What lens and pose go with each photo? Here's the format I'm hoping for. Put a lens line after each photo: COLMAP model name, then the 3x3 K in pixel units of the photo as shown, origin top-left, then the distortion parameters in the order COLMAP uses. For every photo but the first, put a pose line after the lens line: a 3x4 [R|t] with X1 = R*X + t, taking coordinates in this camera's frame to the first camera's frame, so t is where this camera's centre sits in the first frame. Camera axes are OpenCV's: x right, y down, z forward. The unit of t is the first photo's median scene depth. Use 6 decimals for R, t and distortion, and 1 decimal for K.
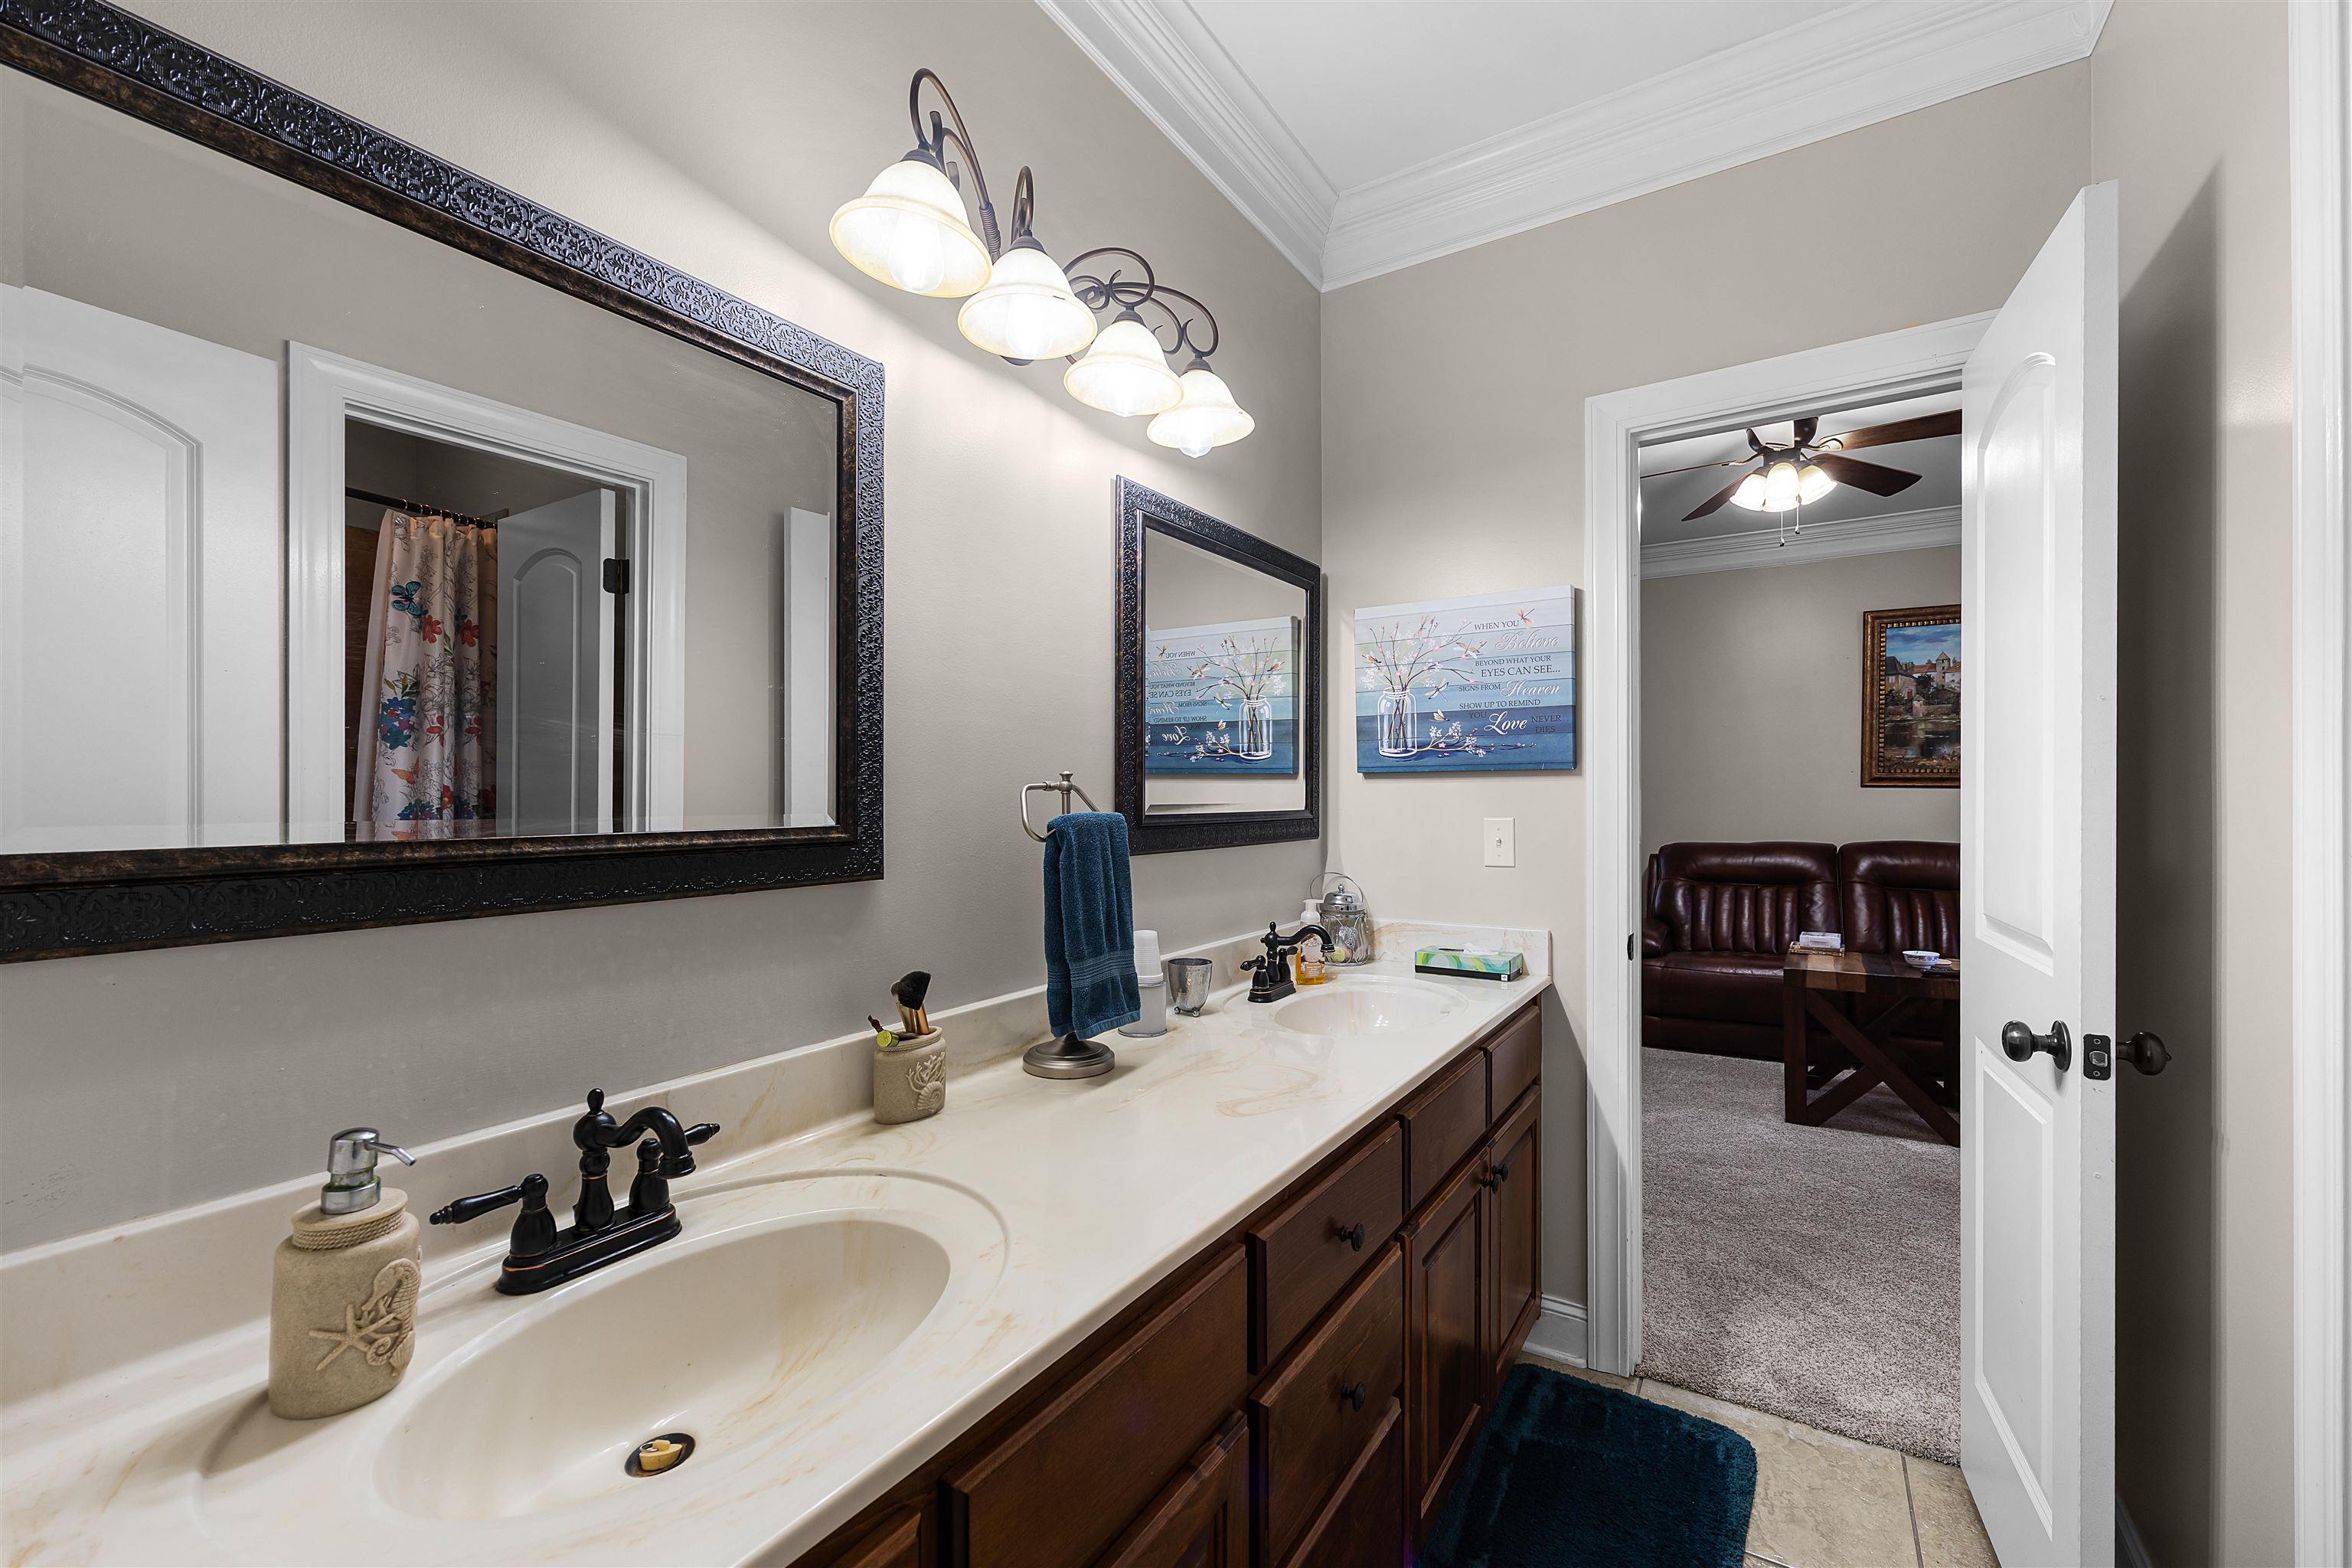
lens RADIAL K [[952.4, 0, 1176.8], [0, 952.4, 791.4], [0, 0, 1]] dist [0.001712, 0.001665]
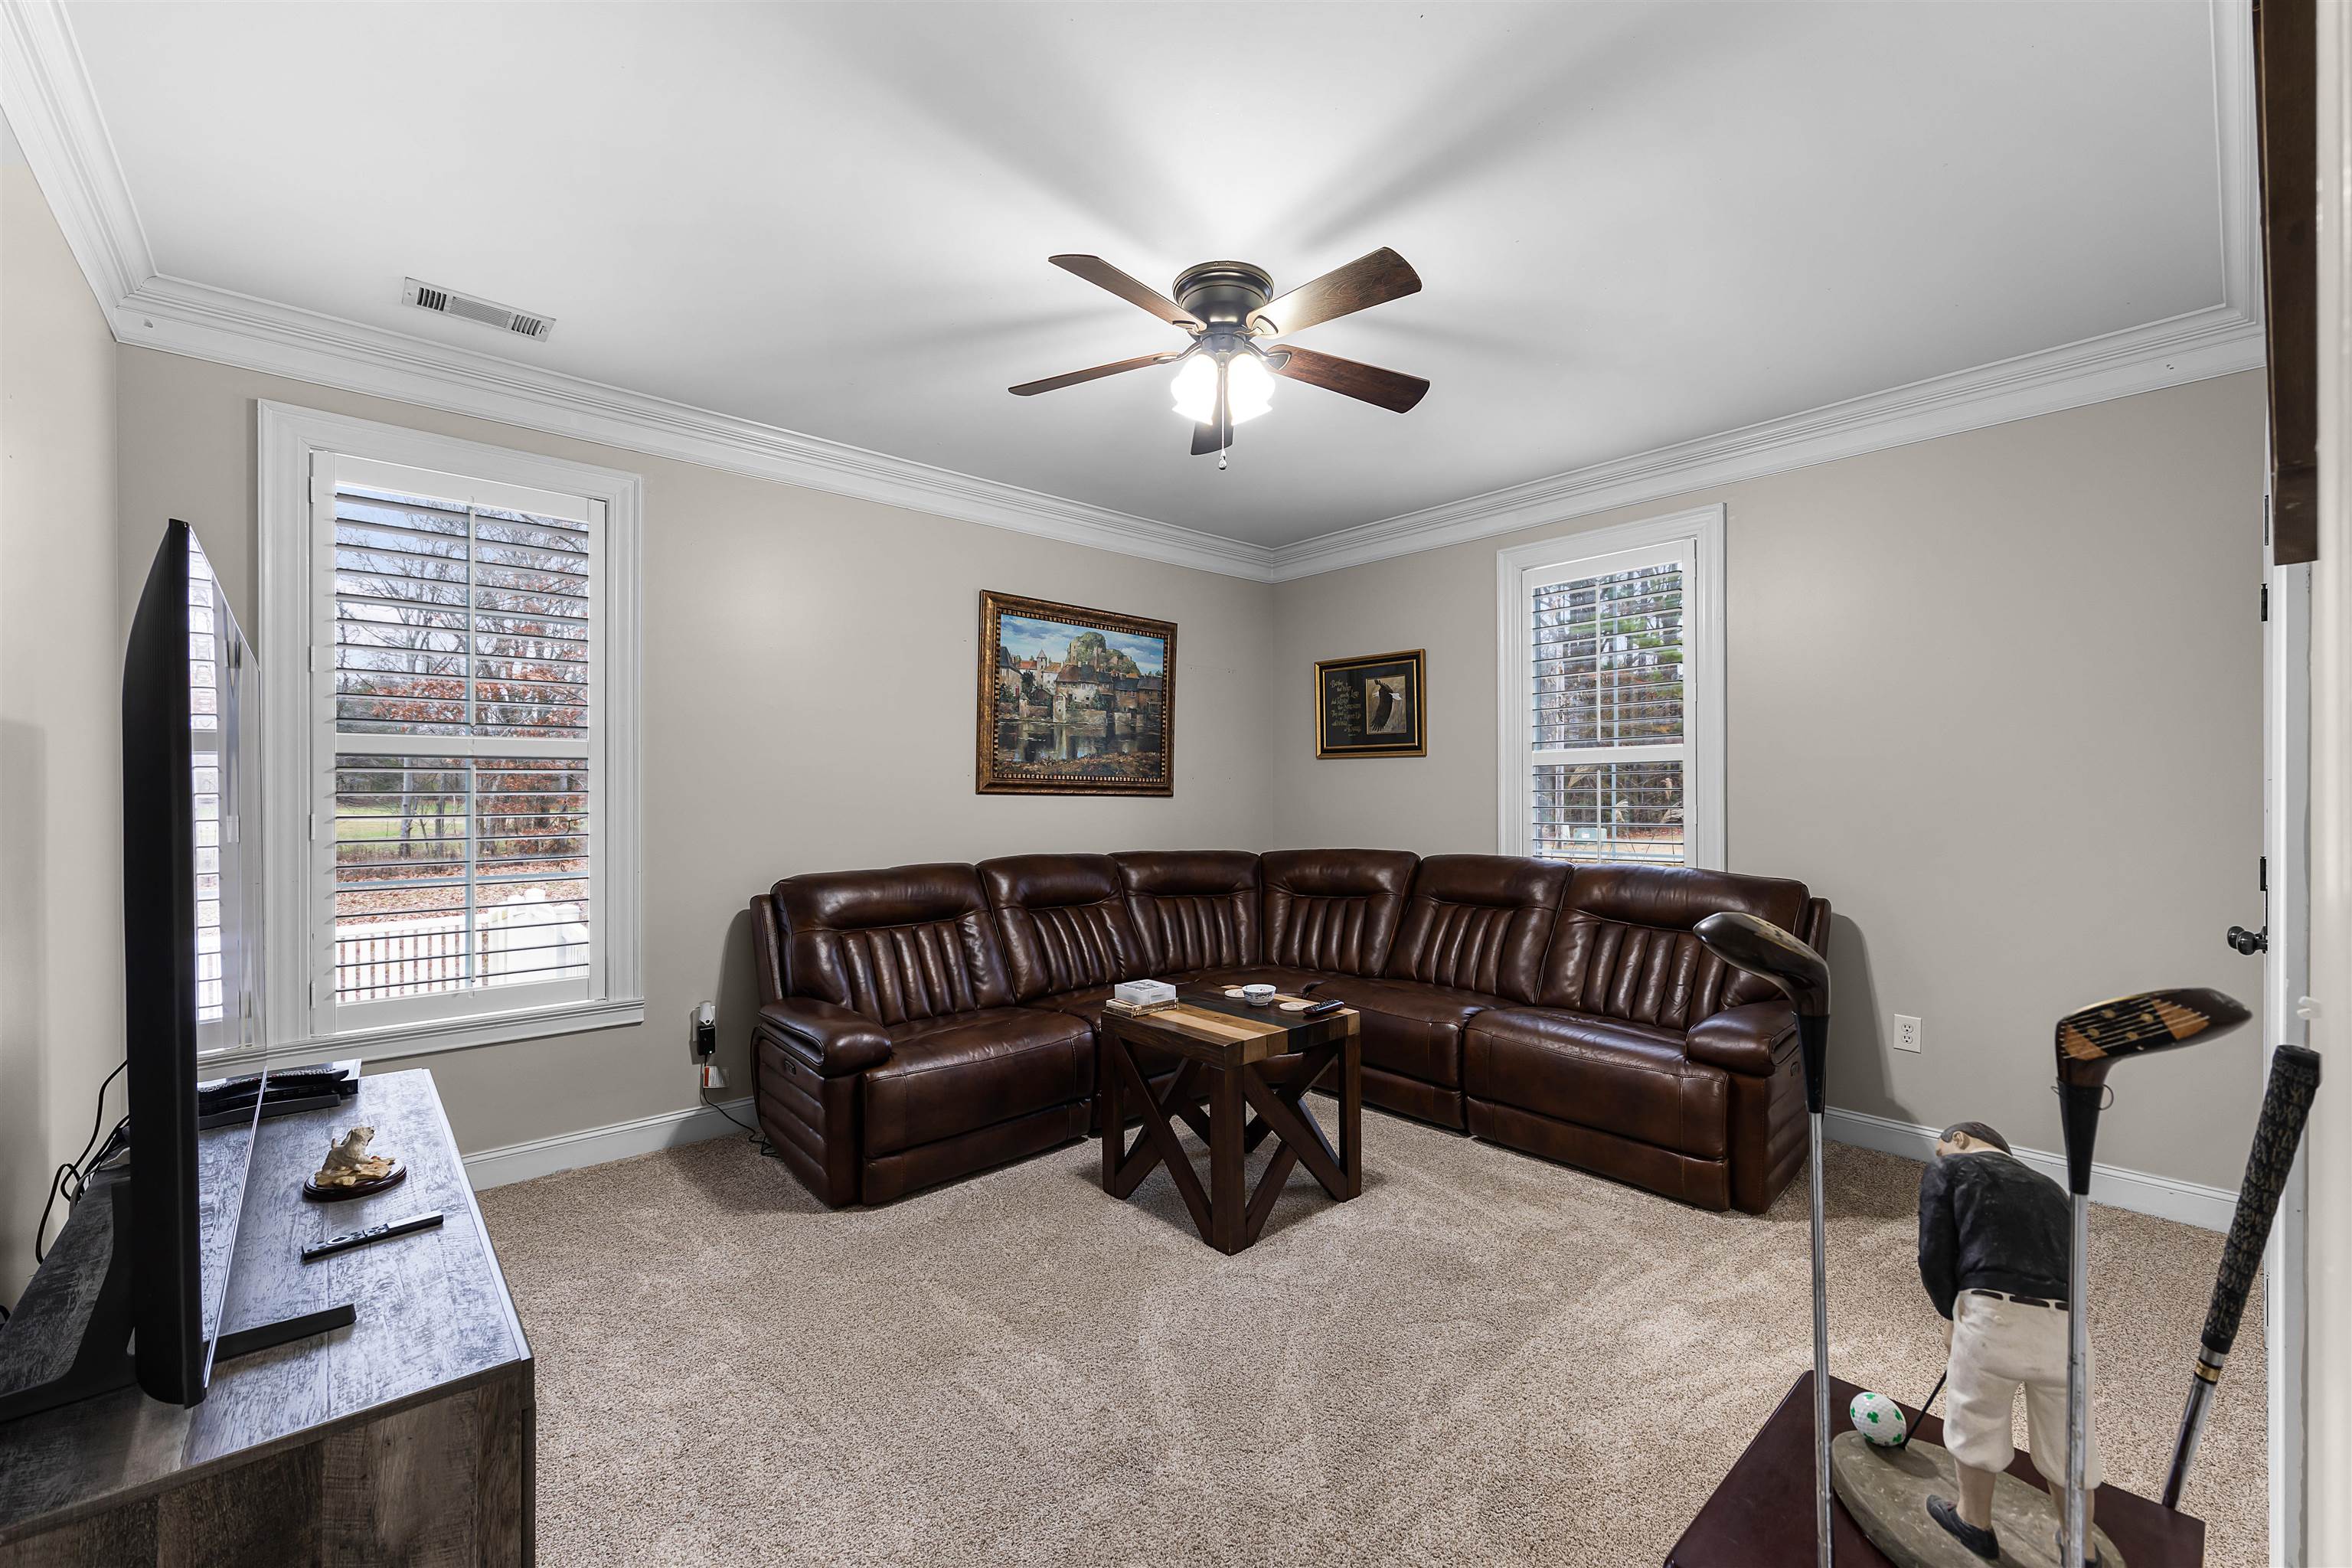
lens RADIAL K [[952.4, 0, 1174.2], [0, 952.4, 788.5], [0, 0, 1]] dist [0.001712, 0.001665]
pose [[0.264216, 0.002694, 0.964460, -0.062644], [-0.005887, 0.999982, -0.001180, -0.009583], [-0.964446, -0.005366, 0.264227, 0.618263]]
